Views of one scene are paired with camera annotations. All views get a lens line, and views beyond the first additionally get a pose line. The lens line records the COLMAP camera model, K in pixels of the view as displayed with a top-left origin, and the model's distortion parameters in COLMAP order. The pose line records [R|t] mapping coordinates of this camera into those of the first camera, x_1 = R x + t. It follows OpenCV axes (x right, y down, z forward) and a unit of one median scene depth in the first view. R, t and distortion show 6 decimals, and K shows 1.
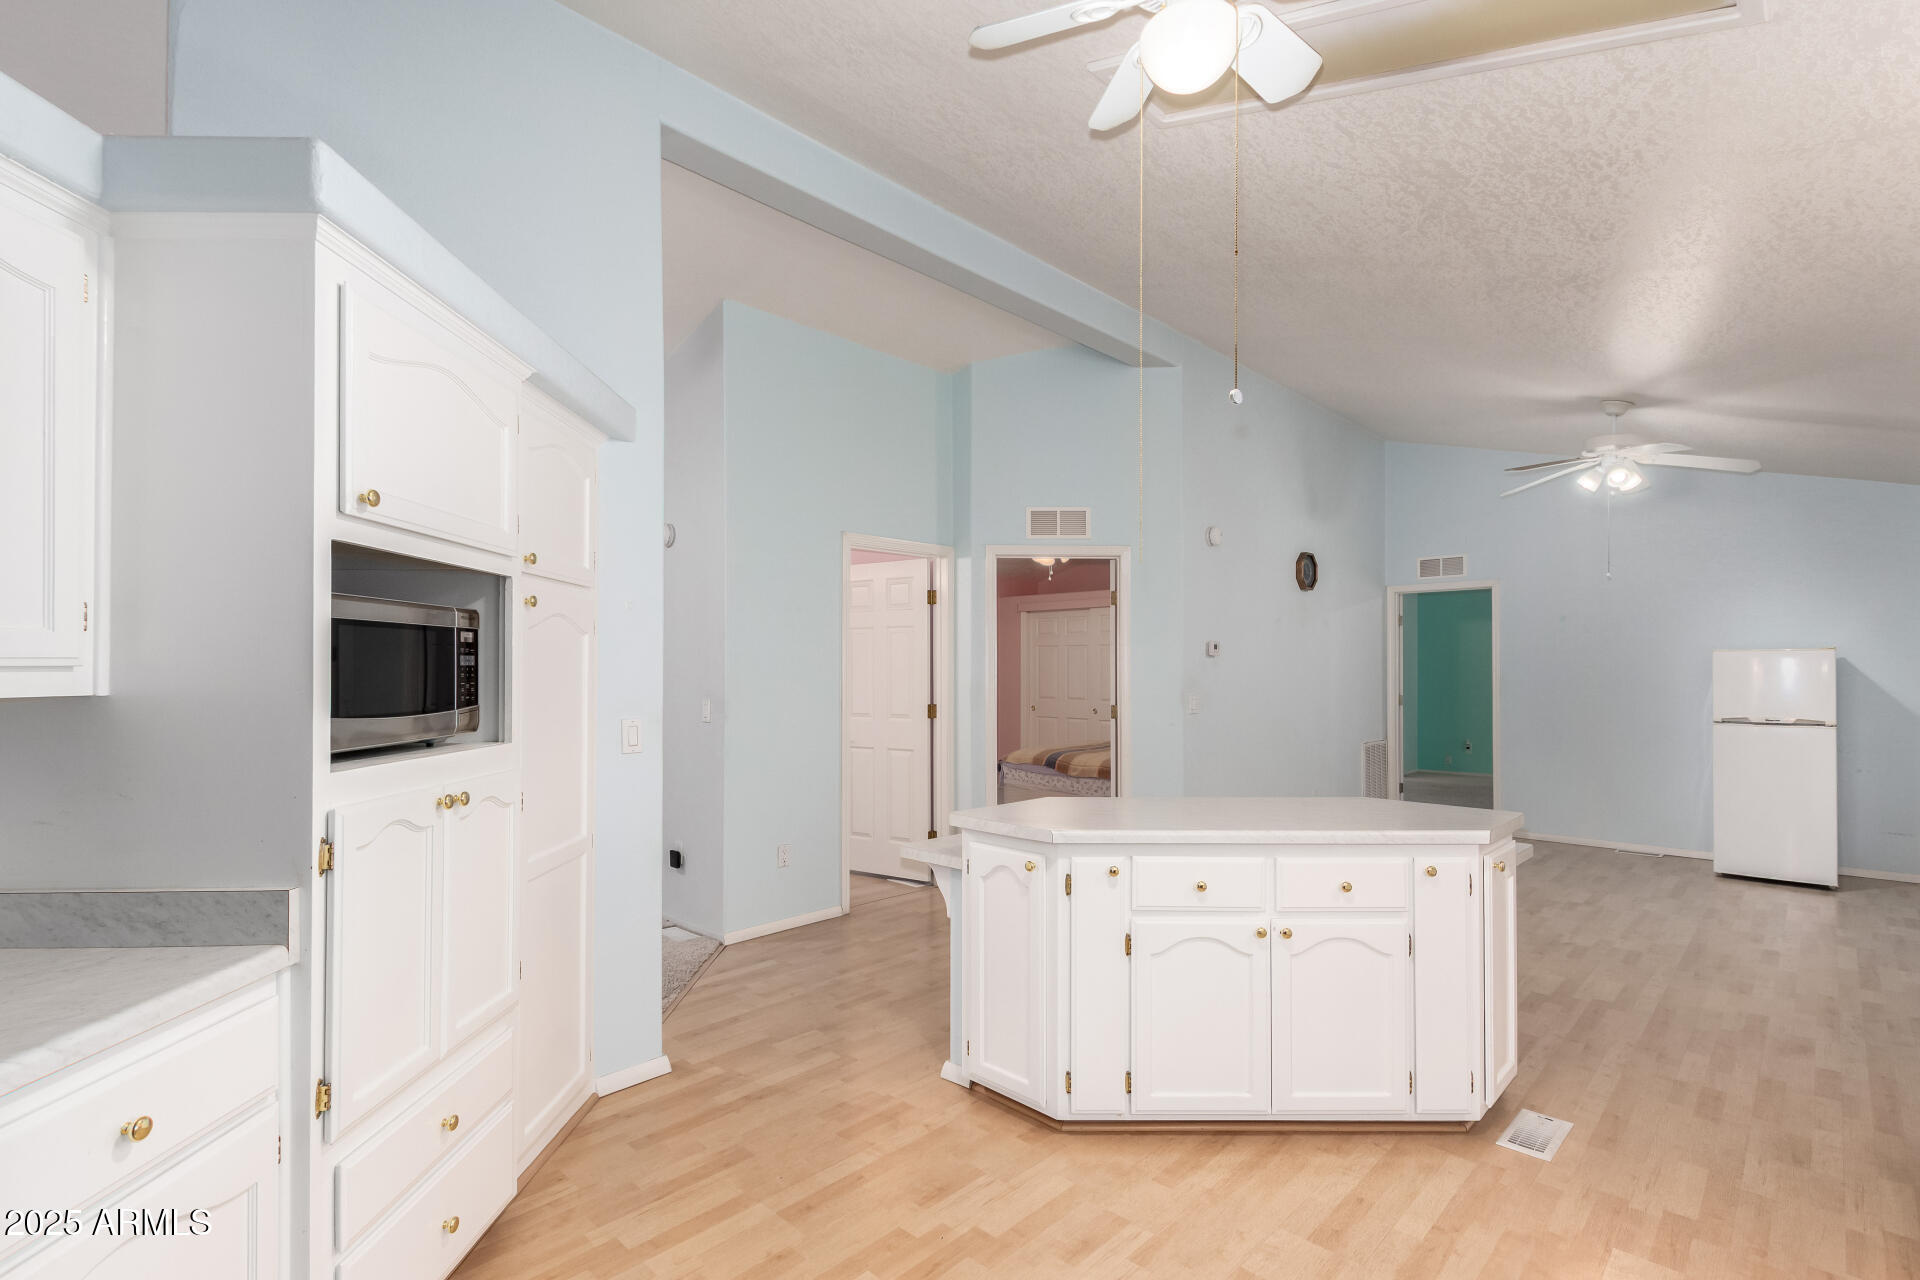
lens RADIAL K [[881.4, 0, 962.5], [0, 881.4, 673.2], [0, 0, 1]] dist [0.005438, -0.005670]
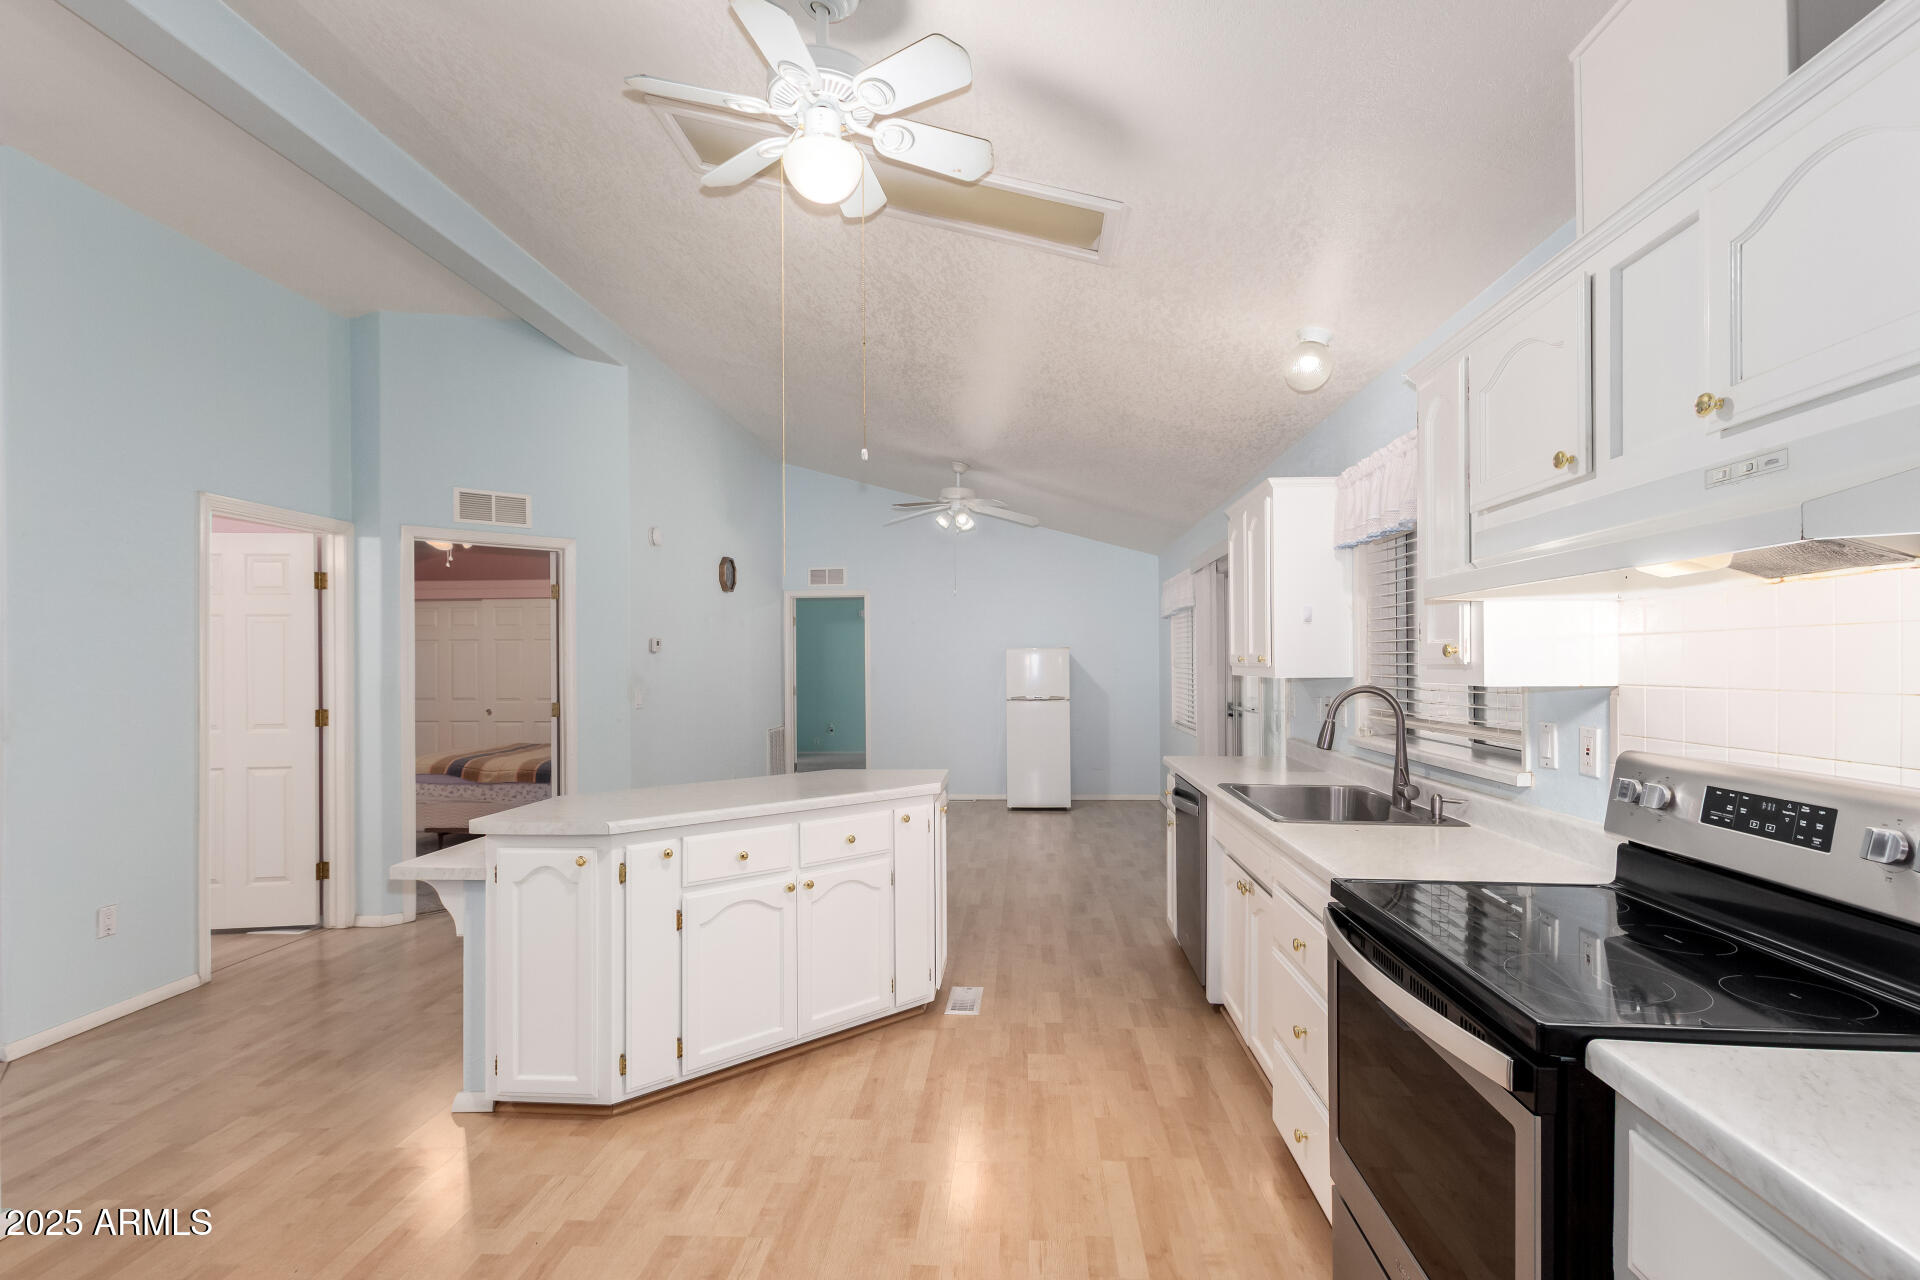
lens RADIAL K [[881.4, 0, 962.5], [0, 881.4, 673.2], [0, 0, 1]] dist [0.005438, -0.005670]
pose [[0.763961, -0.013271, 0.645126, -0.177696], [0.009843, 0.999912, 0.008913, -0.000992], [-0.645187, -0.000459, 0.764024, -0.037521]]
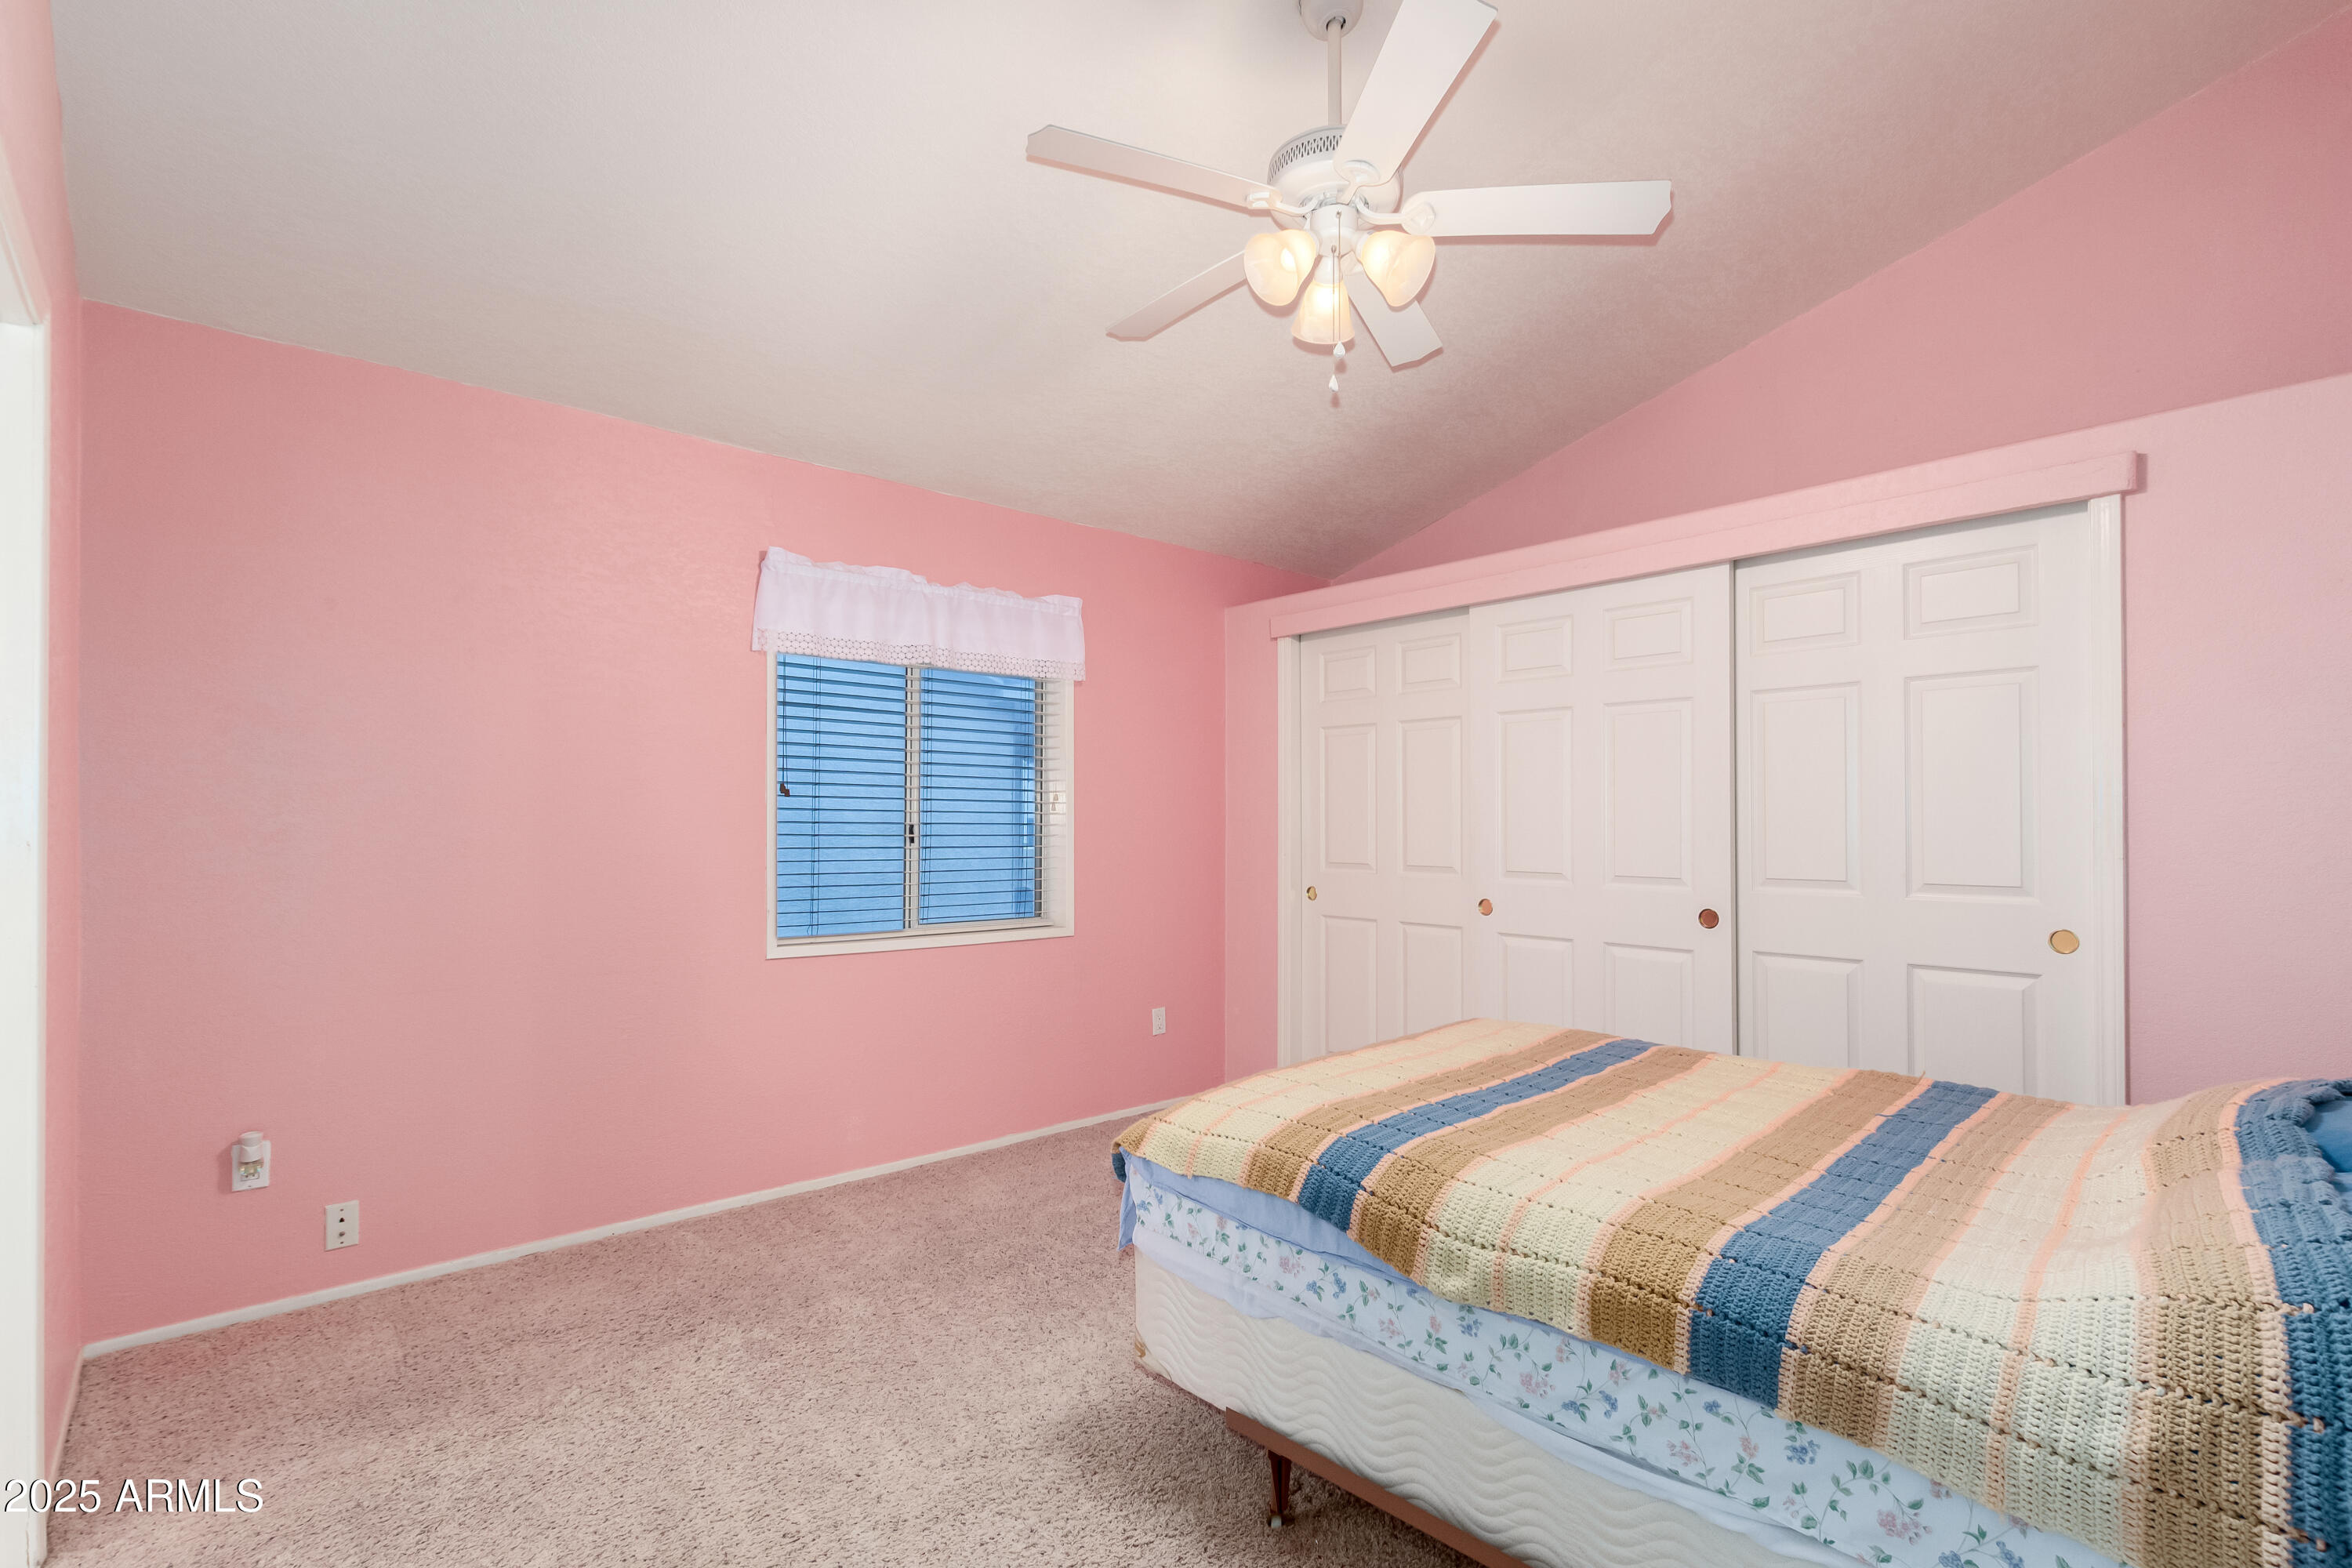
lens RADIAL K [[1108.0, 0, 1182.7], [0, 1108.0, 821.9], [0, 0, 1]] dist [0.001458, 0.000060]
pose [[0.997378, -0.005916, -0.072125, 0.181302], [0.005847, 0.999982, -0.001168, 0.028599], [0.072131, 0.000744, 0.997395, 1.573913]]
